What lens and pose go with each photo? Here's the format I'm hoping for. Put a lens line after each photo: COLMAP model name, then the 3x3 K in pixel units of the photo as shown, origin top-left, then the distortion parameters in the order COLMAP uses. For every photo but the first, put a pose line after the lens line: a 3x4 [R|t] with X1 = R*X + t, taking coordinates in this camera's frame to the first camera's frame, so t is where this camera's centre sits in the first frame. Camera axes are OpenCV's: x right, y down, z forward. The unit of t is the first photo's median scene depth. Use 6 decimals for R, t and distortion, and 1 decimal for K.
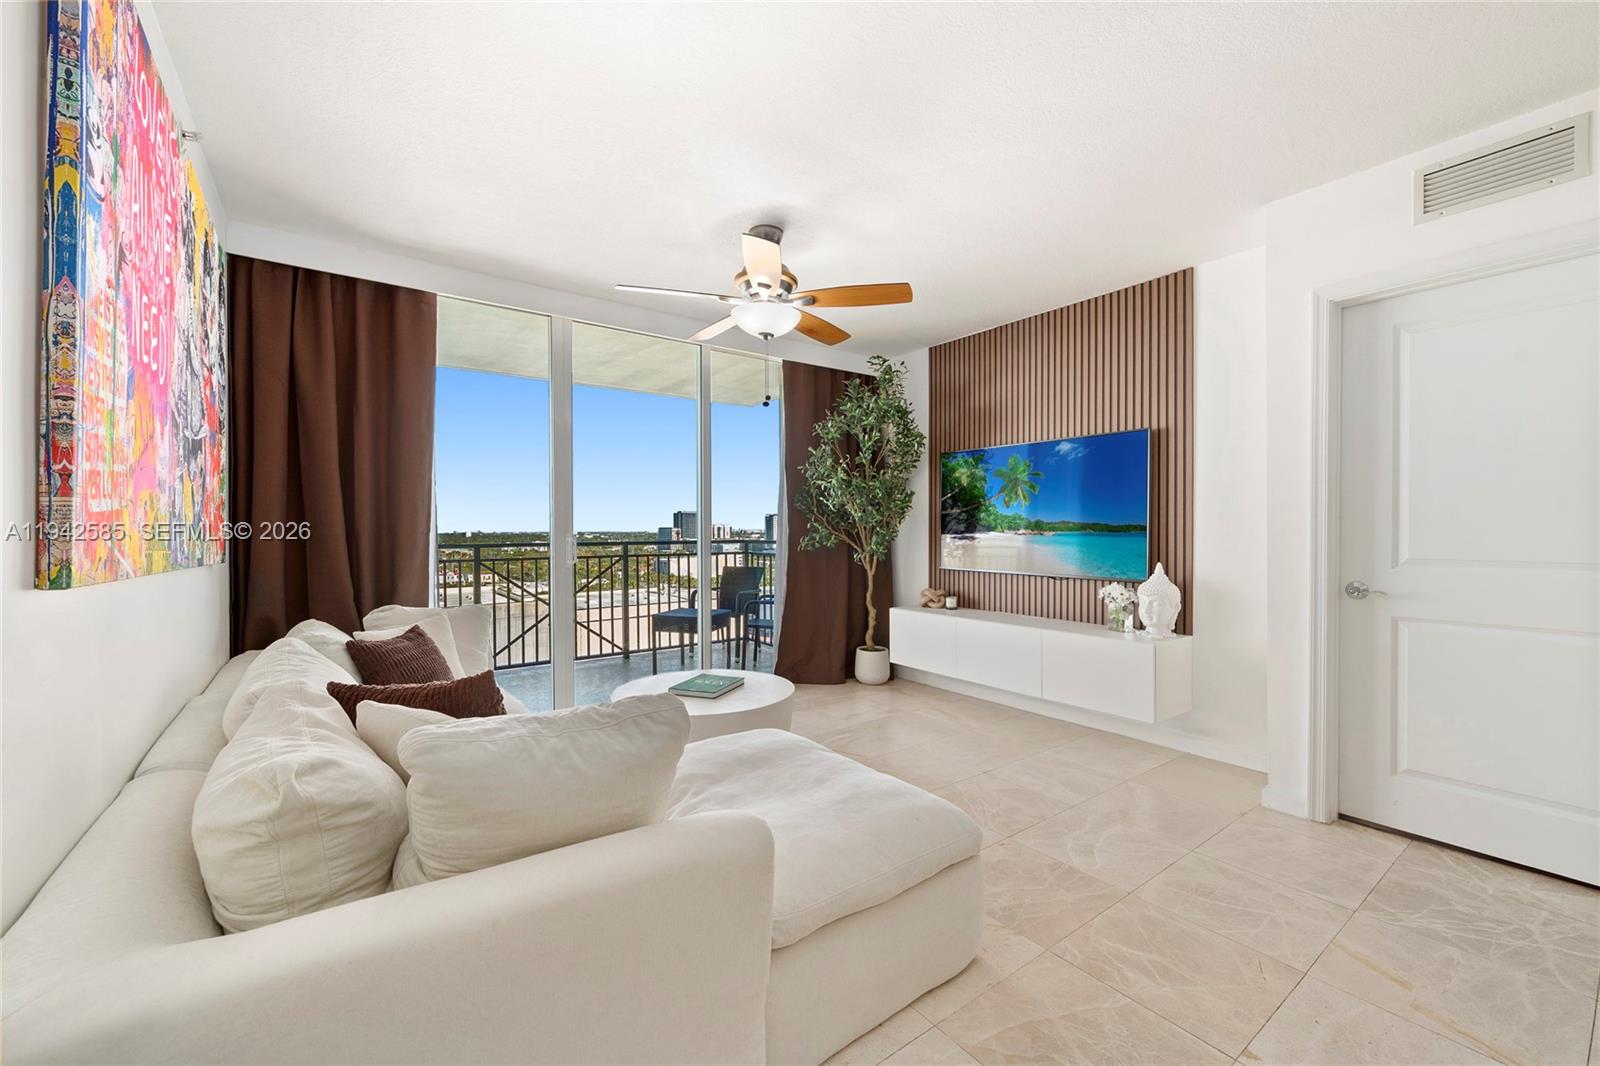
lens RADIAL K [[637.9, 0, 801.3], [0, 637.9, 523.7], [0, 0, 1]] dist [0.000485, 0.000547]
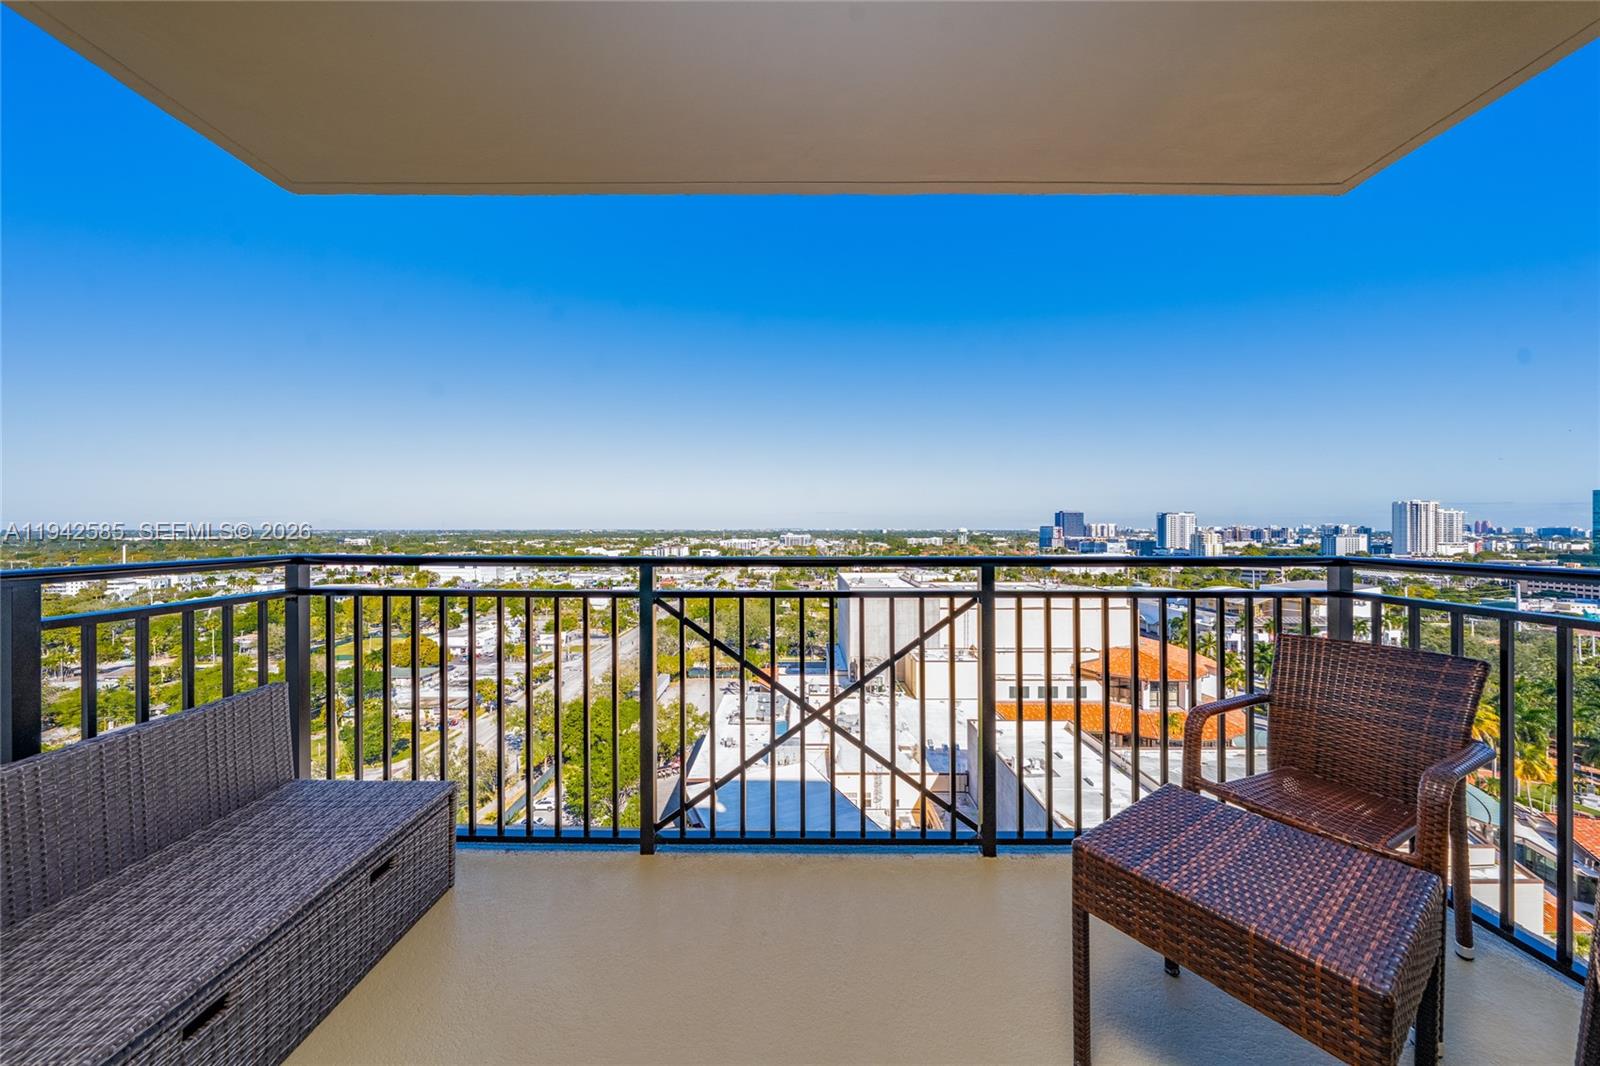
lens RADIAL K [[539.1, 0, 798.6], [0, 539.1, 537.3], [0, 0, 1]] dist [-0.000449, -0.000028]
pose [[0.802415, 0.008111, -0.596711, -0.251809], [0.007261, 0.999701, 0.023353, 0.009541], [0.596722, -0.023071, 0.802117, 0.983398]]
